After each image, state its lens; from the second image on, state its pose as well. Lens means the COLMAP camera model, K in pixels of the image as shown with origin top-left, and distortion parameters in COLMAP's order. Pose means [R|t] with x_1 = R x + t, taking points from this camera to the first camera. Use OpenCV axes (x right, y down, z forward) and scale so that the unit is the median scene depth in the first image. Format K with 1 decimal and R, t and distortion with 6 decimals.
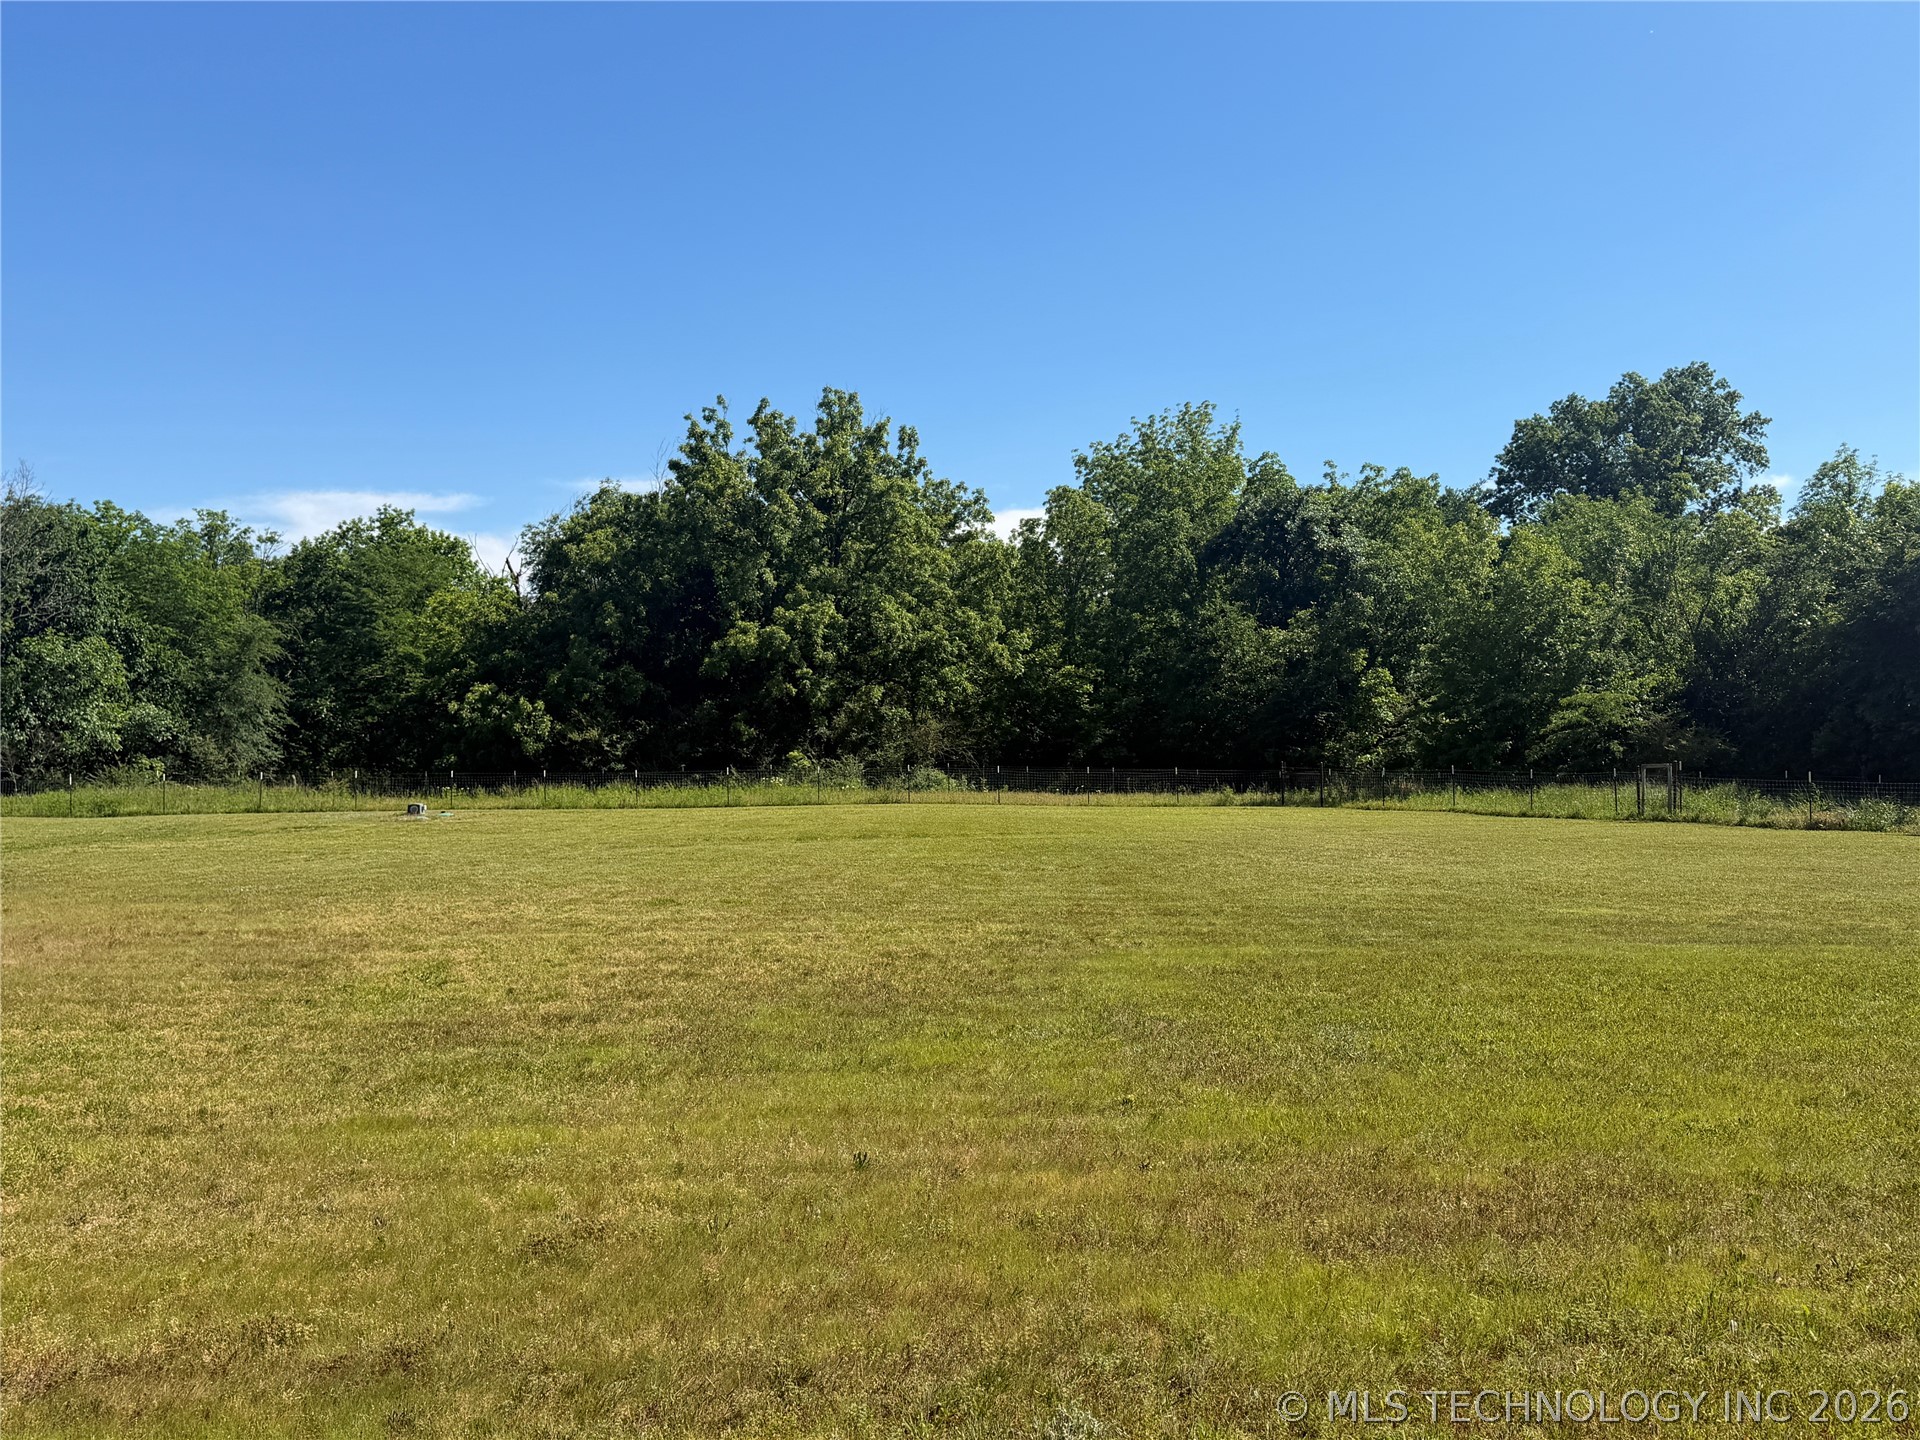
lens RADIAL K [[1727.7, 0, 960.0], [0, 1727.7, 720.0], [0, 0, 1]] dist [0.165649, -0.321087]
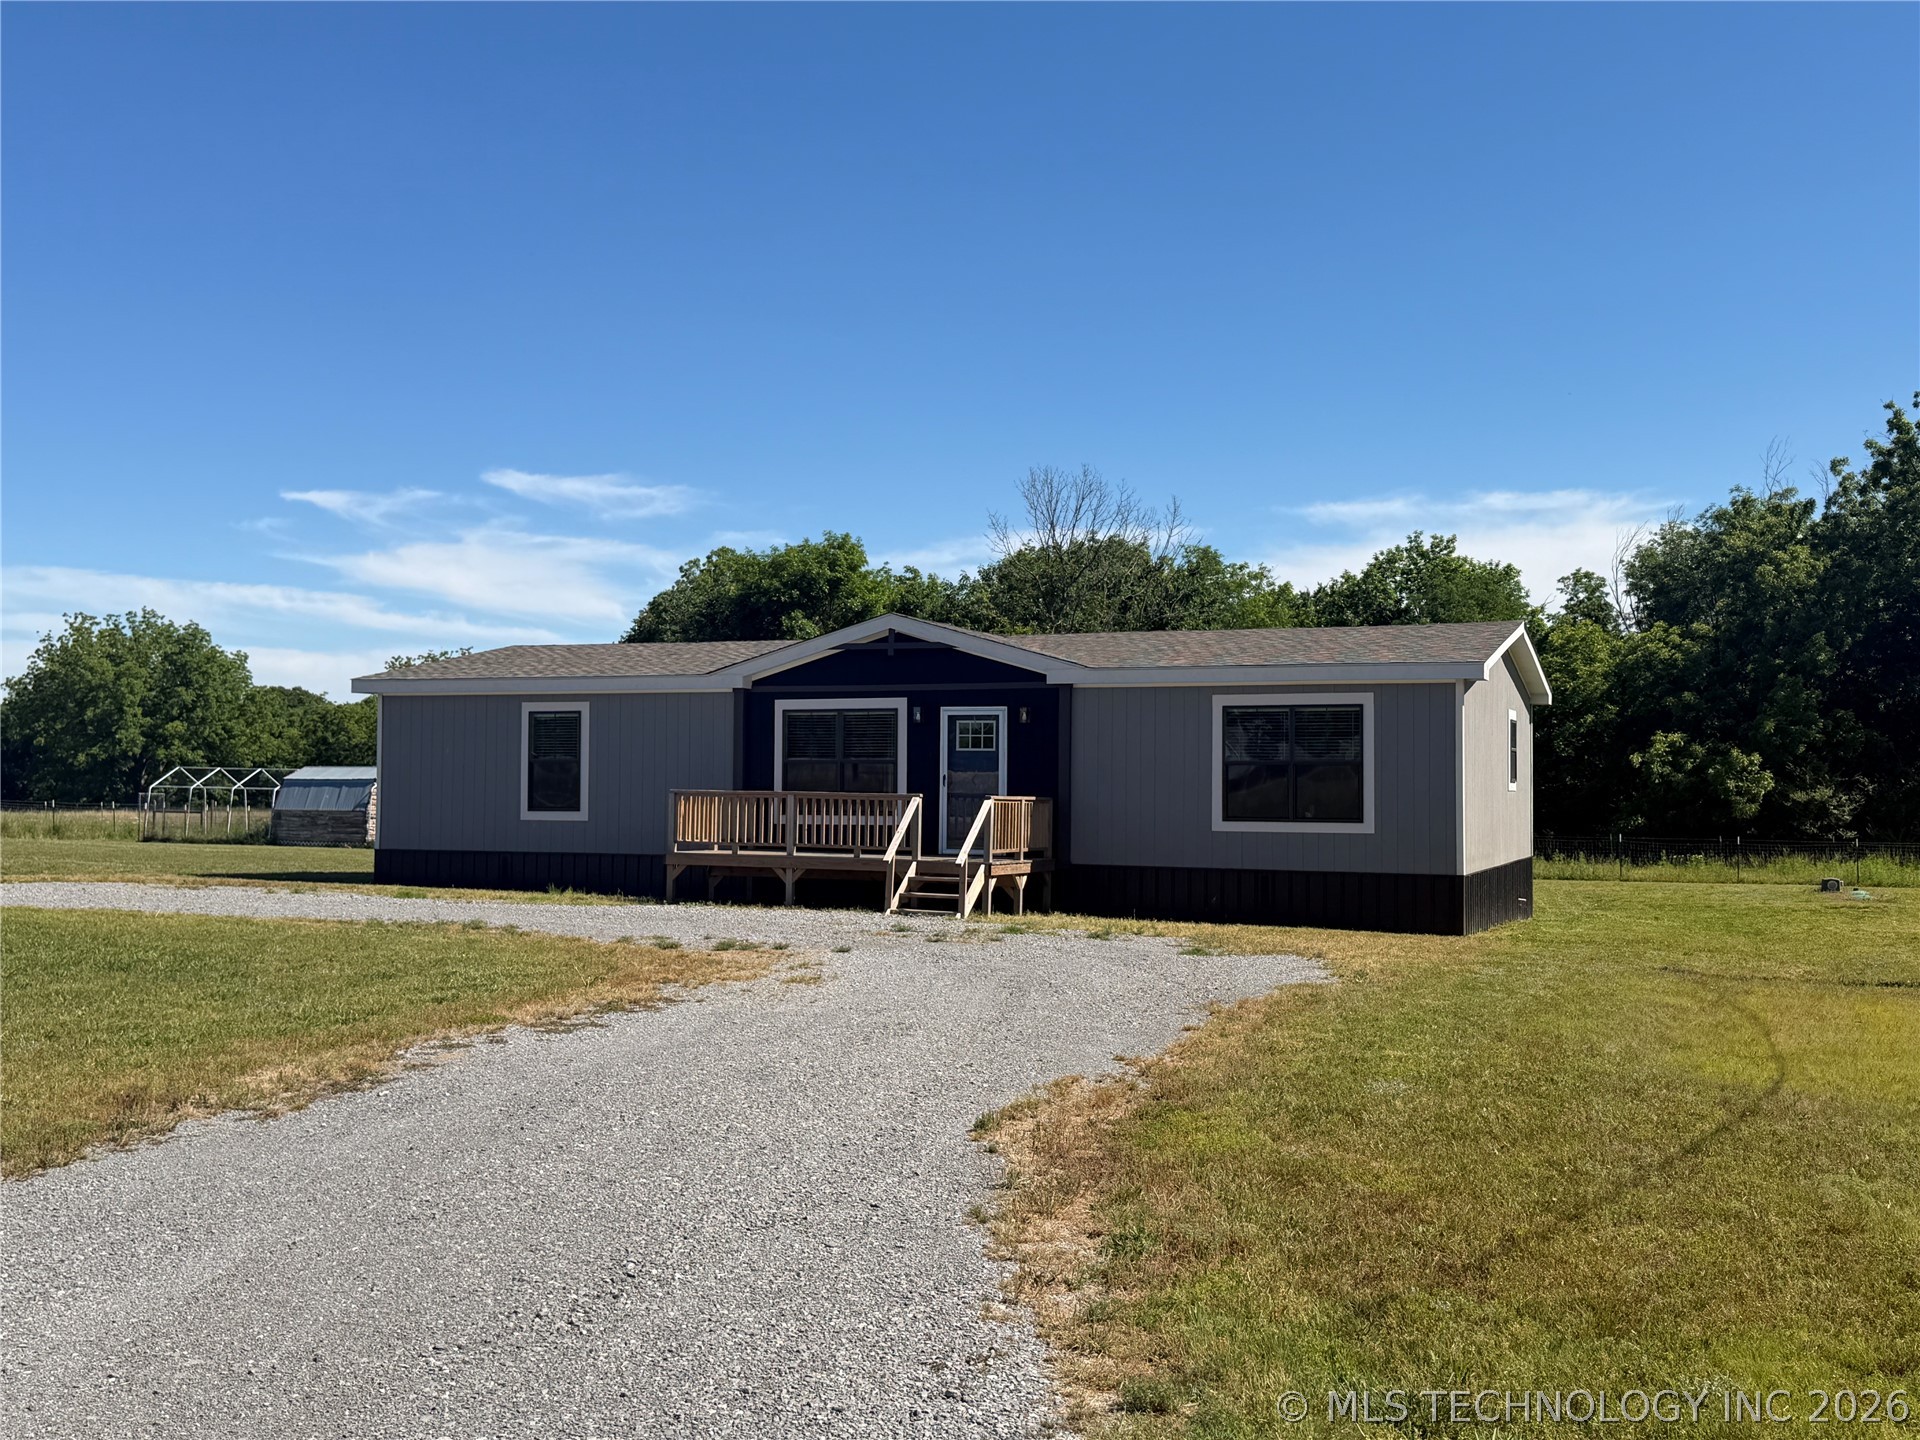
lens RADIAL K [[1920.9, 0, 956.2], [0, 1920.9, 706.7], [0, 0, 1]] dist [0.115569, -0.001817]
pose [[0.933878, -0.001513, -0.357587, -0.263595], [-0.009979, 0.999491, -0.030290, -0.001061], [0.357451, 0.031856, 0.933388, -0.013948]]
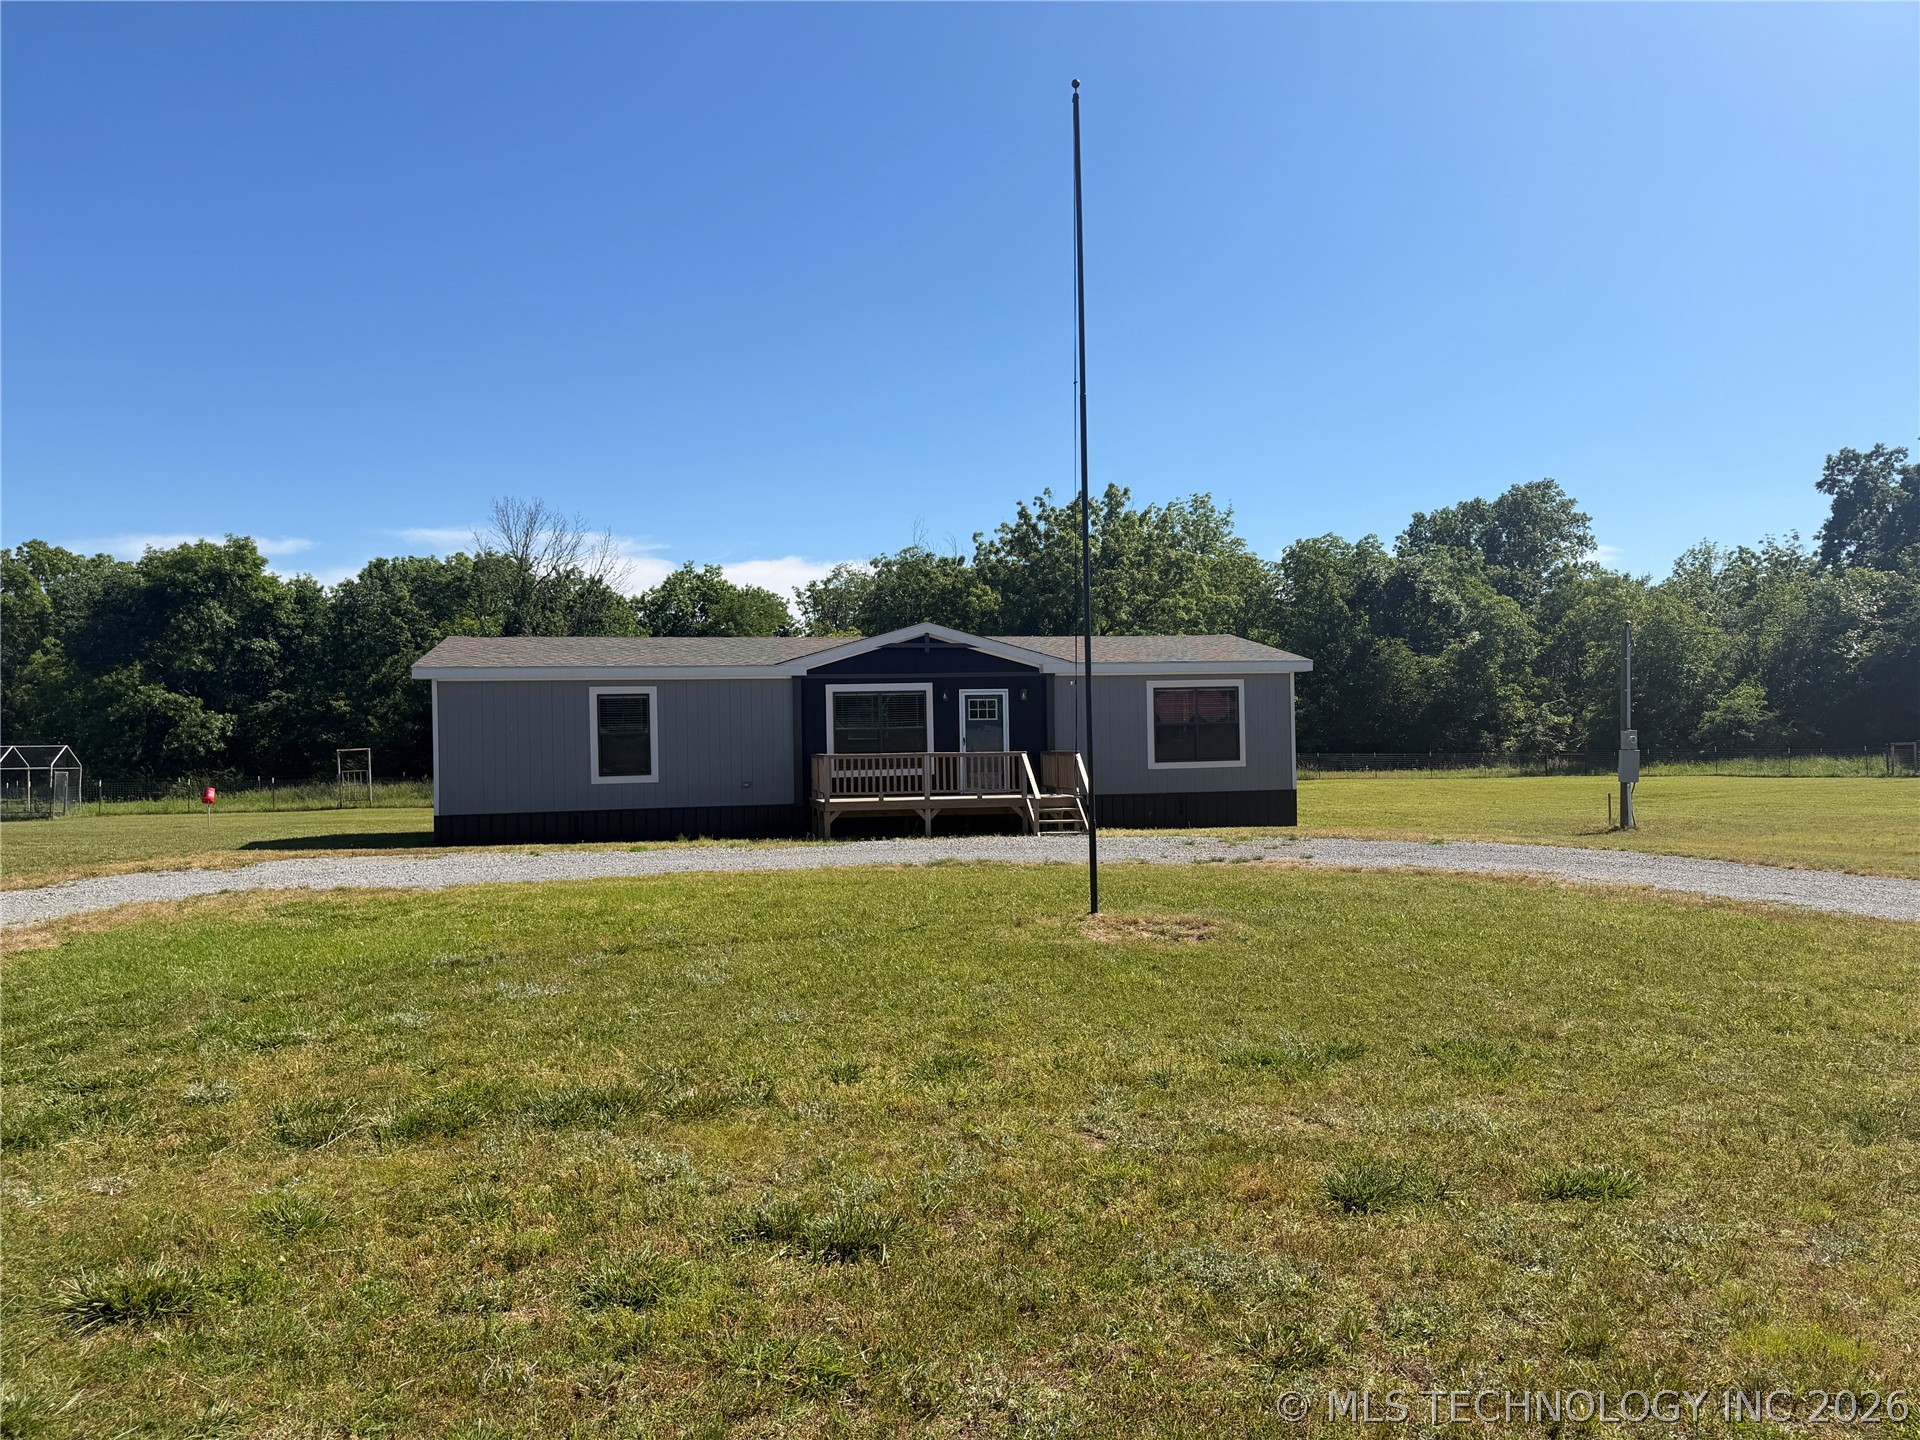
lens RADIAL K [[1347.7, 0, 956.4], [0, 1347.7, 723.2], [0, 0, 1]] dist [0.114097, -0.168421]
pose [[0.972048, -0.011636, 0.234494, -0.508148], [0.011393, 0.999932, 0.002390, -0.004216], [-0.234506, 0.000348, 0.972115, -0.025472]]
